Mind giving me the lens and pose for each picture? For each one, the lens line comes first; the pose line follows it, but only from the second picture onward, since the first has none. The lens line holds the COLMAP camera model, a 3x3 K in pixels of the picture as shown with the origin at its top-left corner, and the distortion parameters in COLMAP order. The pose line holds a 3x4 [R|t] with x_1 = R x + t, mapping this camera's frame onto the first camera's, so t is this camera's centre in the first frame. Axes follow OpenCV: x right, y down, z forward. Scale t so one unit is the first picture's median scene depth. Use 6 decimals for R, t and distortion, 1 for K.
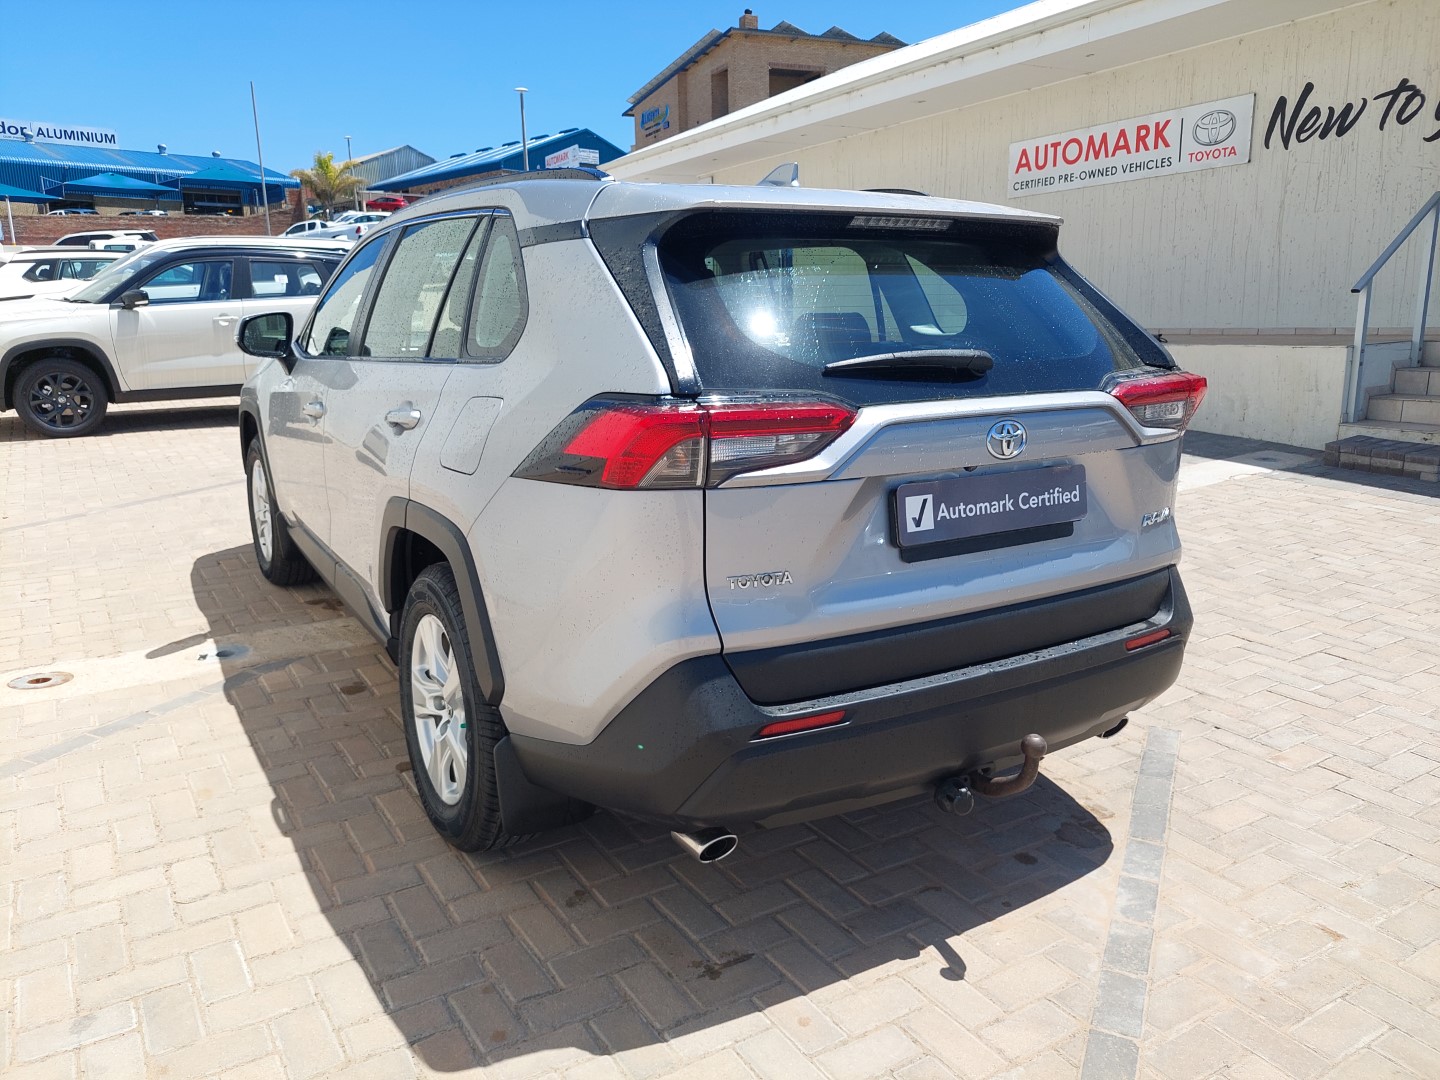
lens RADIAL K [[1045.7, 0, 717.2], [0, 1045.7, 555.5], [0, 0, 1]] dist [0.005186, -0.000638]
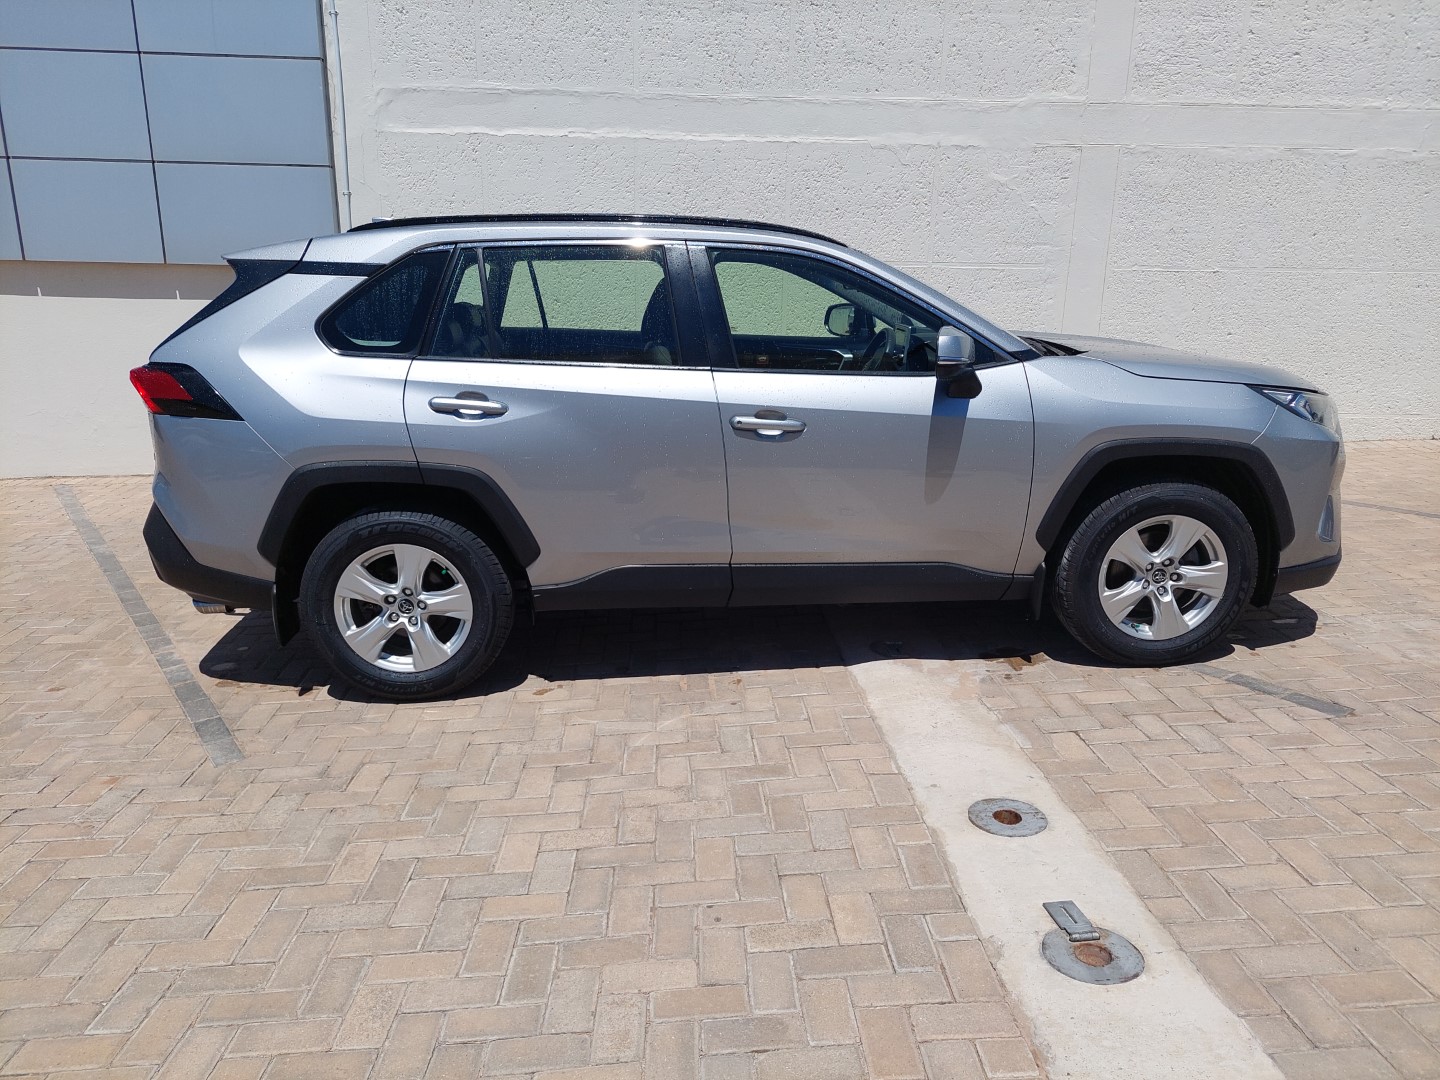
lens RADIAL K [[1045.7, 0, 717.2], [0, 1045.7, 555.5], [0, 0, 1]] dist [0.005186, -0.000638]
pose [[-0.475449, 0.253787, -0.842342, 1.486334], [-0.202177, 0.900339, 0.385376, -0.725935], [0.856197, 0.353529, -0.376756, 2.542031]]
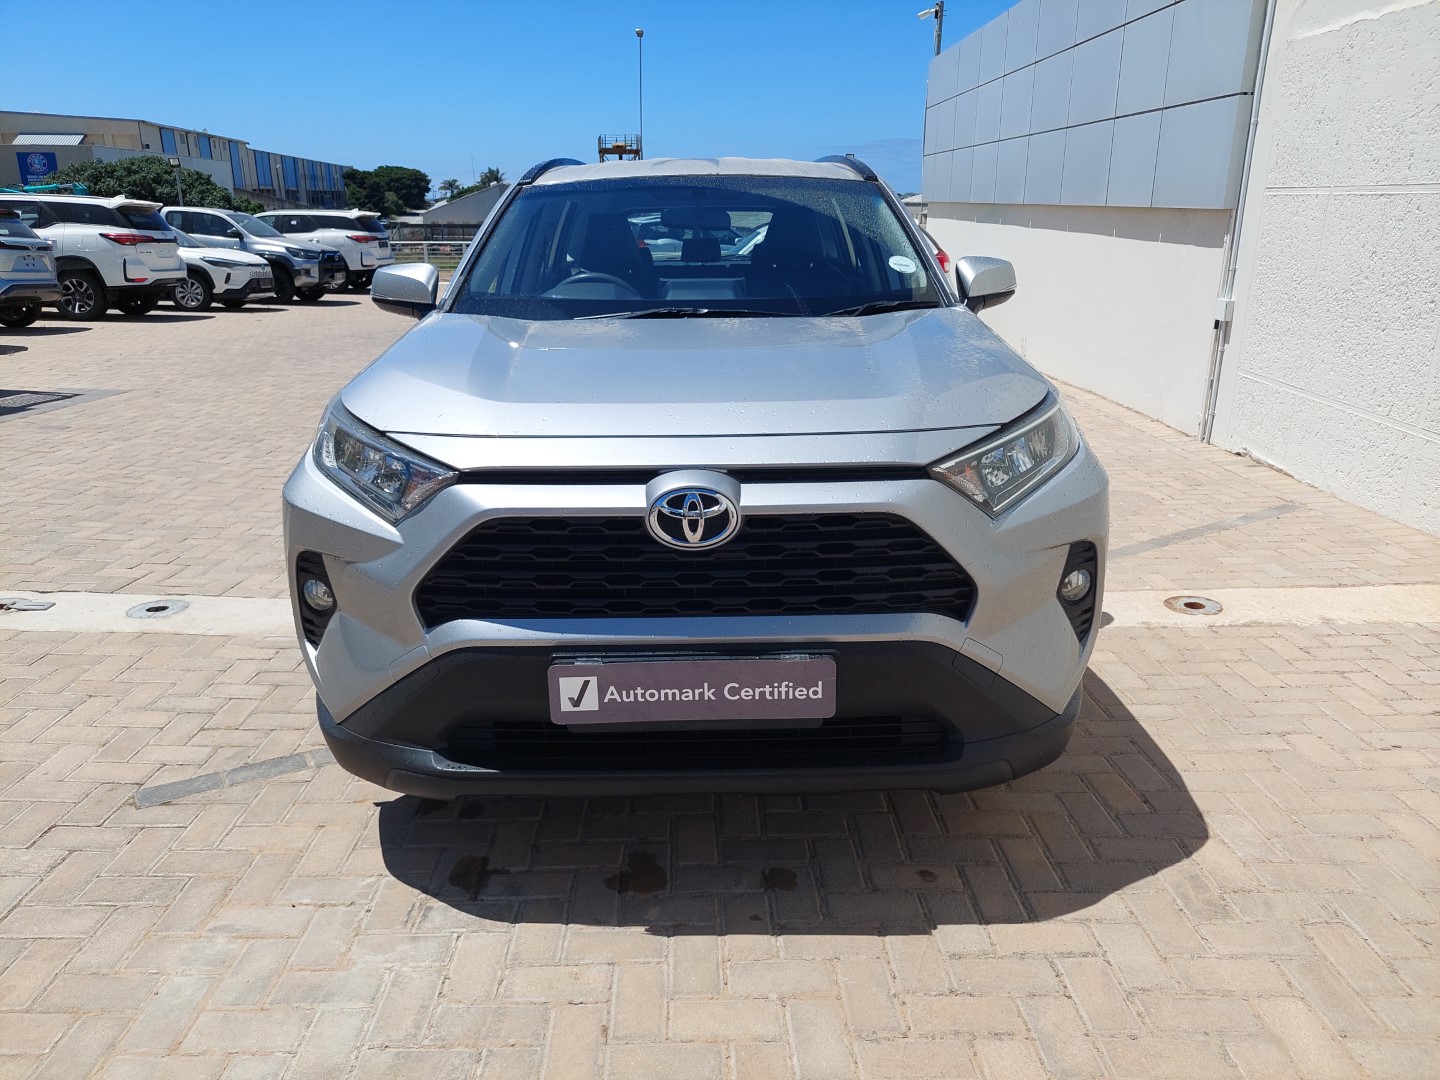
lens RADIAL K [[1080.7, 0, 692.1], [0, 1080.7, 522.0], [0, 0, 1]] dist [0.007672, -0.004152]
pose [[-0.851482, -0.134148, 0.506934, -1.227444], [0.135833, 0.877304, 0.460312, -0.836751], [-0.506485, 0.460806, -0.728787, 3.241208]]
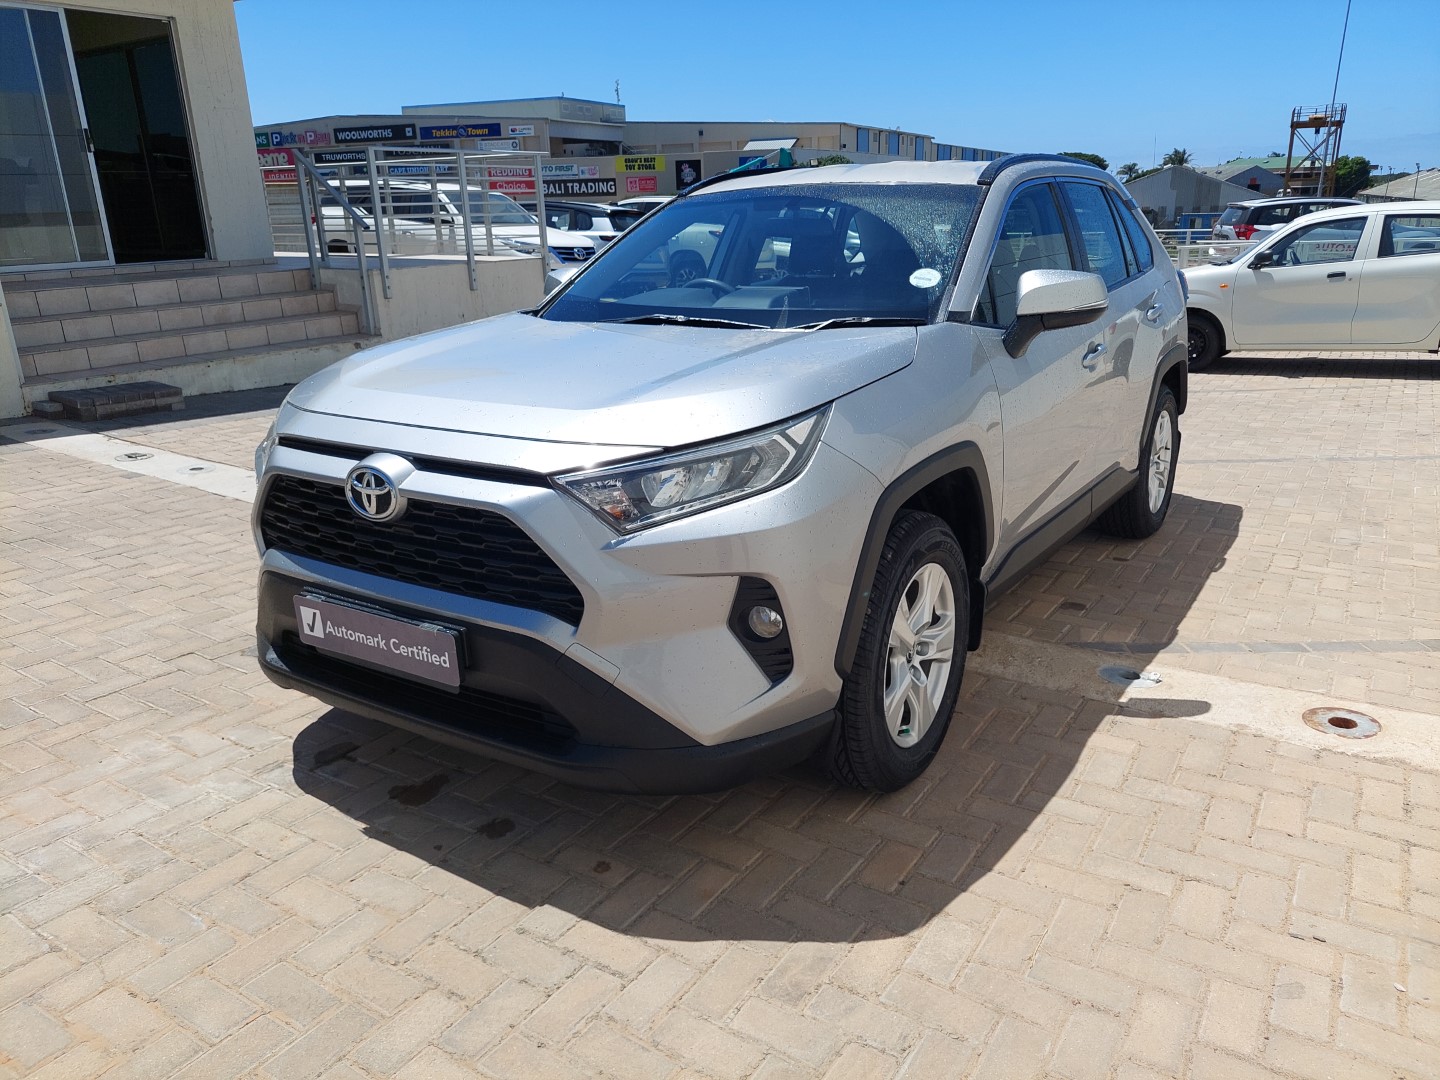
lens RADIAL K [[1045.7, 0, 717.2], [0, 1045.7, 555.5], [0, 0, 1]] dist [0.005186, -0.000638]
pose [[-0.421917, -0.267008, 0.866425, -1.807732], [0.236300, 0.890235, 0.389415, -0.697671], [-0.875299, 0.369038, -0.312511, 2.651159]]
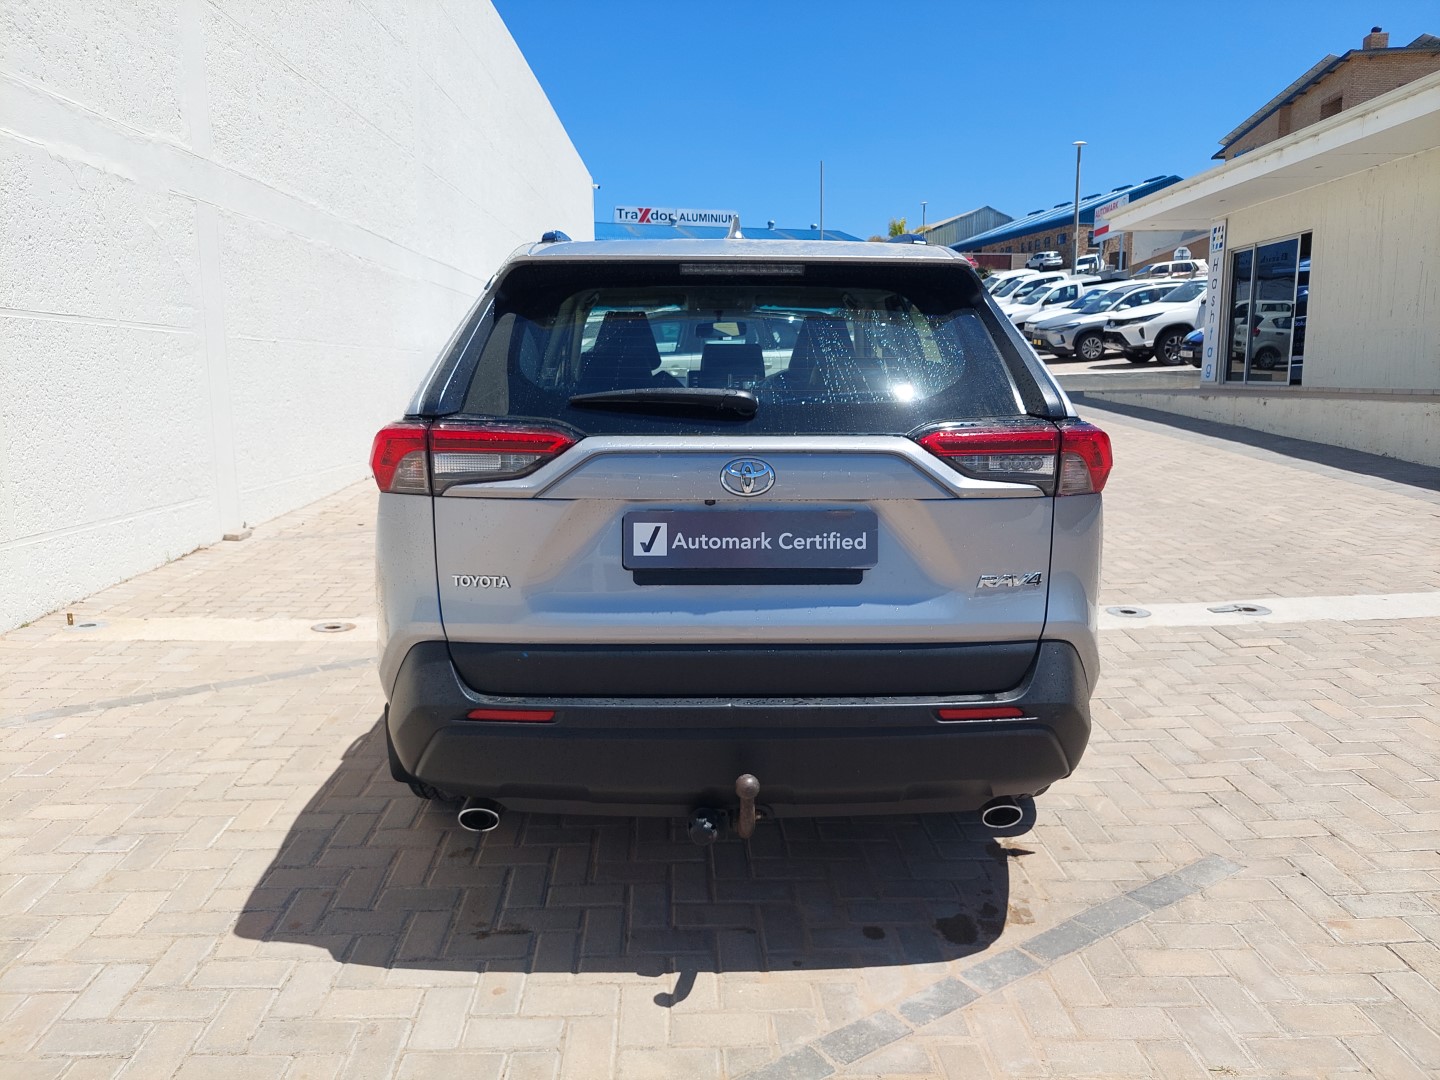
lens RADIAL K [[1060.2, 0, 736.5], [0, 1060.2, 537.6], [0, 0, 1]] dist [0.005887, -0.003913]
pose [[0.872078, 0.091359, -0.480764, 0.700275], [-0.123247, 0.991755, -0.035101, -0.013701], [0.473594, 0.089863, 0.876147, 0.092338]]
